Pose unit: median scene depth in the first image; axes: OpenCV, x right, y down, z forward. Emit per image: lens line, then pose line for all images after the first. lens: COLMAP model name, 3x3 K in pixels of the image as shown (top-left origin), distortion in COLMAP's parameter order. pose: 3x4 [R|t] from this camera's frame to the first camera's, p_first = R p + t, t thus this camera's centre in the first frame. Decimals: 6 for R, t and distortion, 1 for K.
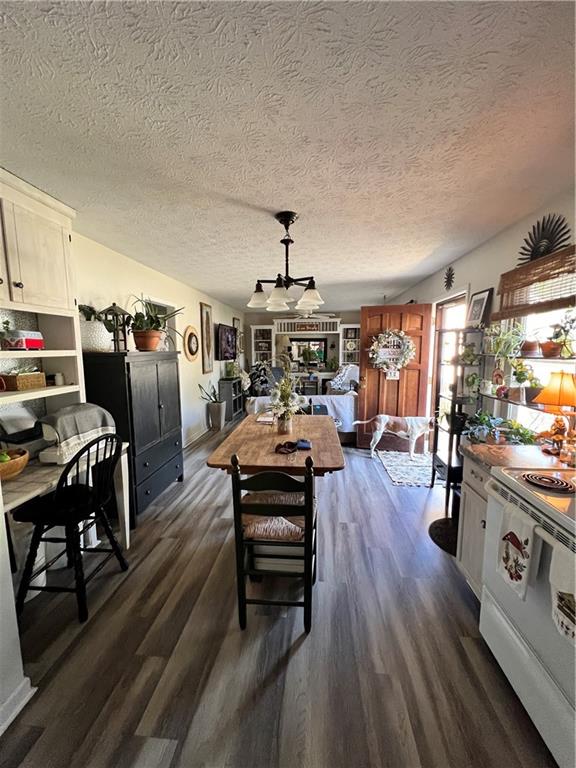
lens RADIAL K [[308.7, 0, 288.0], [0, 308.7, 384.0], [0, 0, 1]] dist [-0.002637, -0.000585]
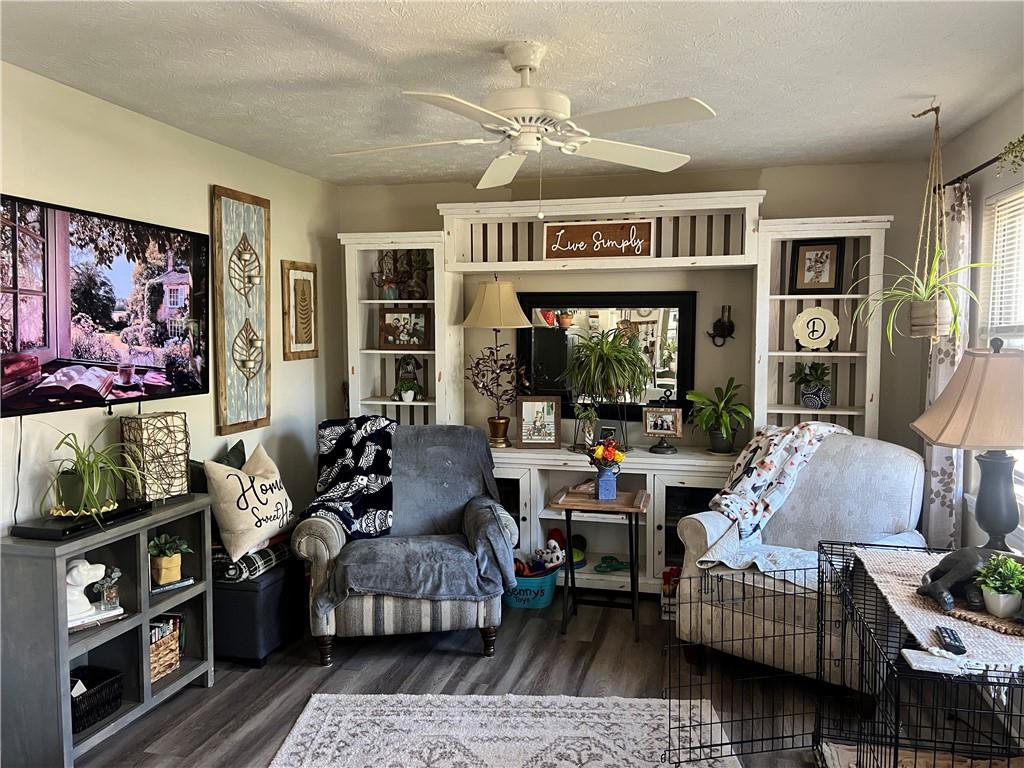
lens RADIAL K [[770.4, 0, 512.0], [0, 770.4, 384.0], [0, 0, 1]] dist [0.008056, -0.000341]
pose [[0.988712, 0.015482, -0.149025, 0.084080], [-0.021758, 0.998940, -0.040574, -0.062396], [0.148239, 0.043359, 0.988001, 0.476490]]
